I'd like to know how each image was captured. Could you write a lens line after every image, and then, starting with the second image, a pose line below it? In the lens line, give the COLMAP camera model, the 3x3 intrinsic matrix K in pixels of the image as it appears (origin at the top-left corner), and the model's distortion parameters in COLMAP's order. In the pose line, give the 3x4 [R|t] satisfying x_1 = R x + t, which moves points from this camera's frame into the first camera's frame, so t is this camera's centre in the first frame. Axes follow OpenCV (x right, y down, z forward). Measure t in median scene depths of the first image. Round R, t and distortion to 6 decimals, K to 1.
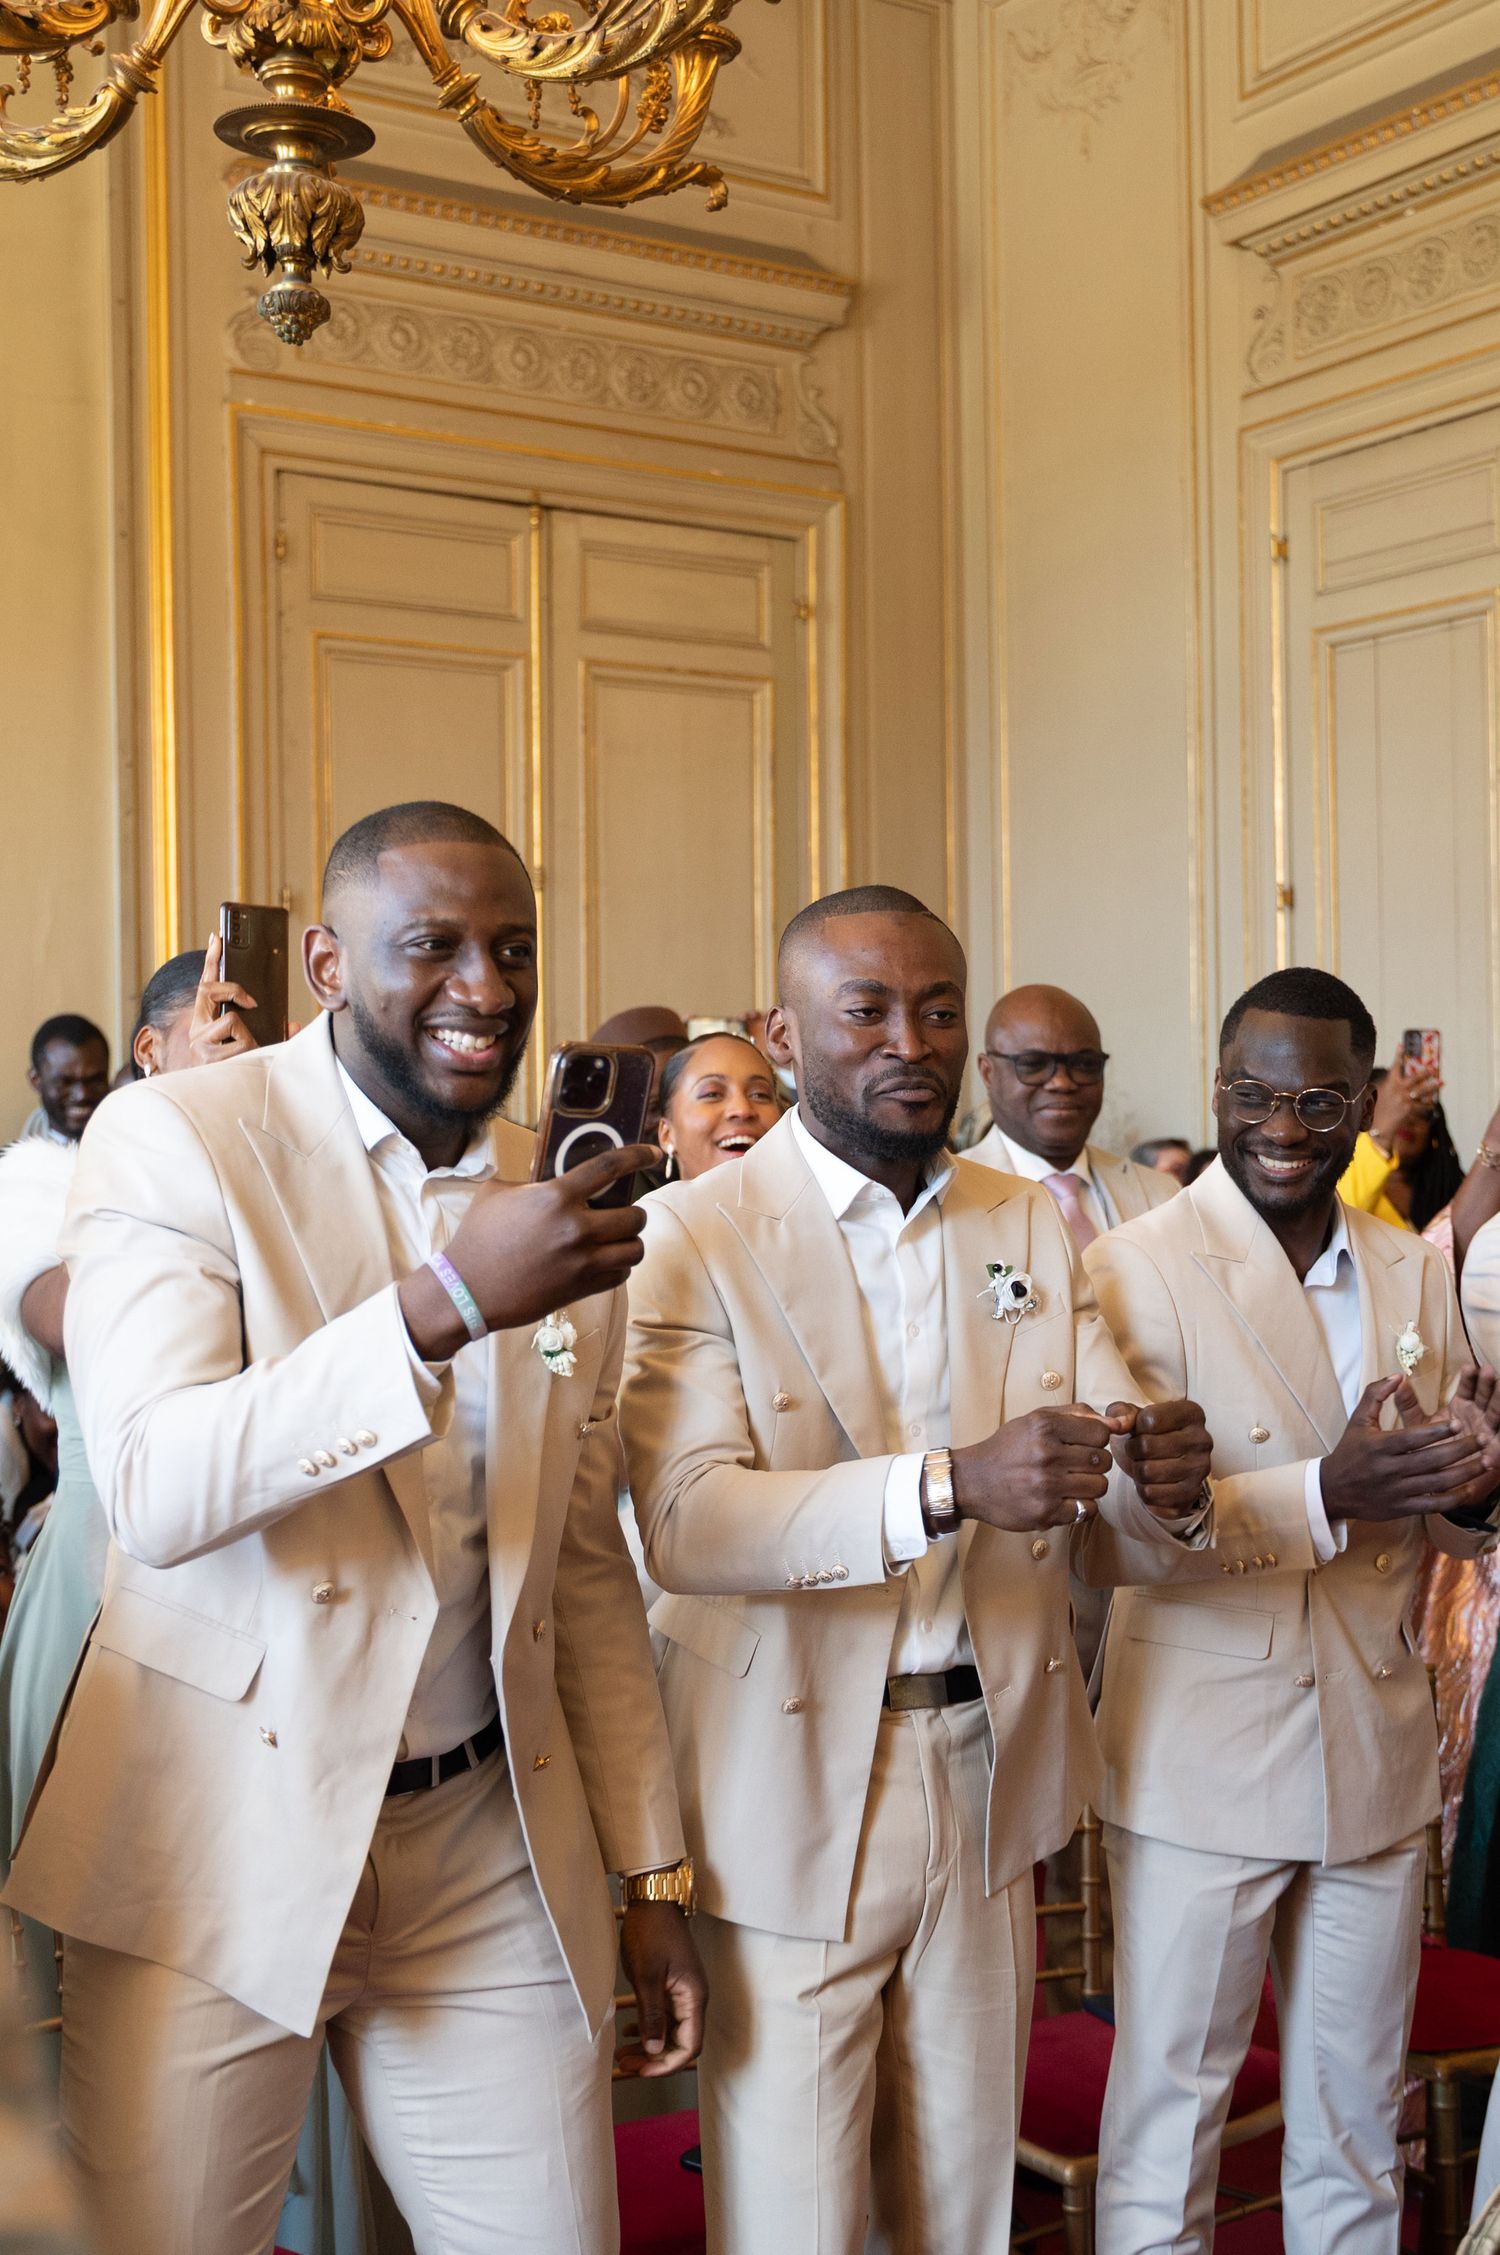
lens RADIAL K [[2746.1, 0, 741.9], [0, 2746.1, 1123.2], [0, 0, 1]] dist [0.000247, 0.000000]
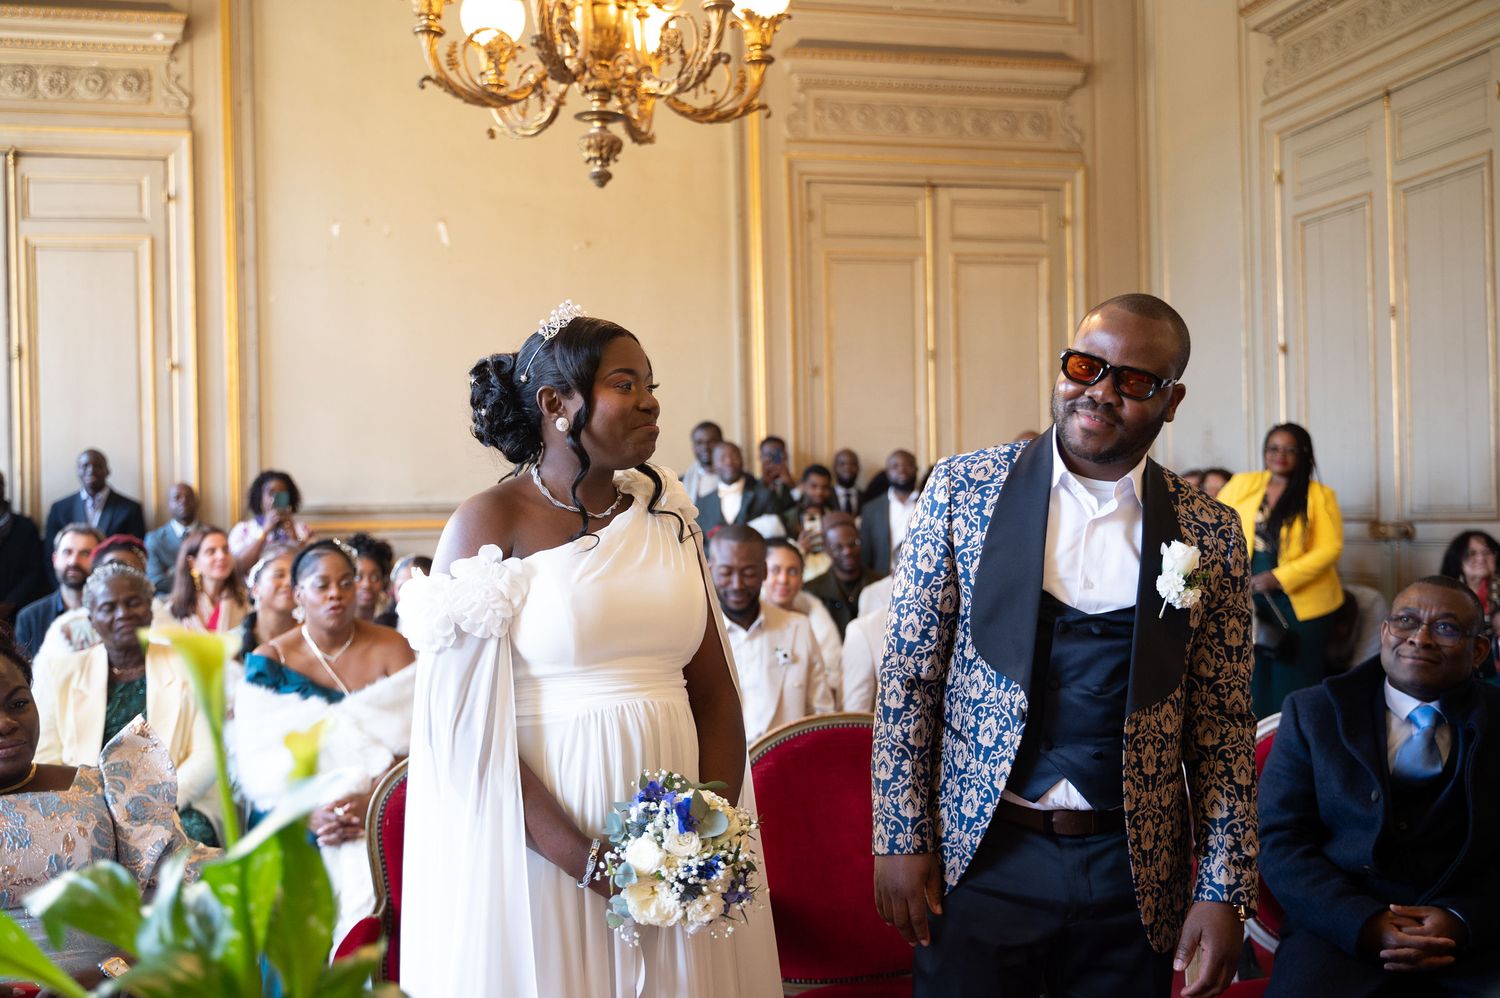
lens RADIAL K [[1512.6, 0, 749.9], [0, 1512.6, 497.2], [0, 0, 1]] dist [0.004032, 0.000000]
pose [[0.933244, -0.009063, -0.359129, 0.230357], [0.011579, 0.999921, 0.004855, 0.017838], [0.359056, -0.008689, 0.933275, -0.190092]]
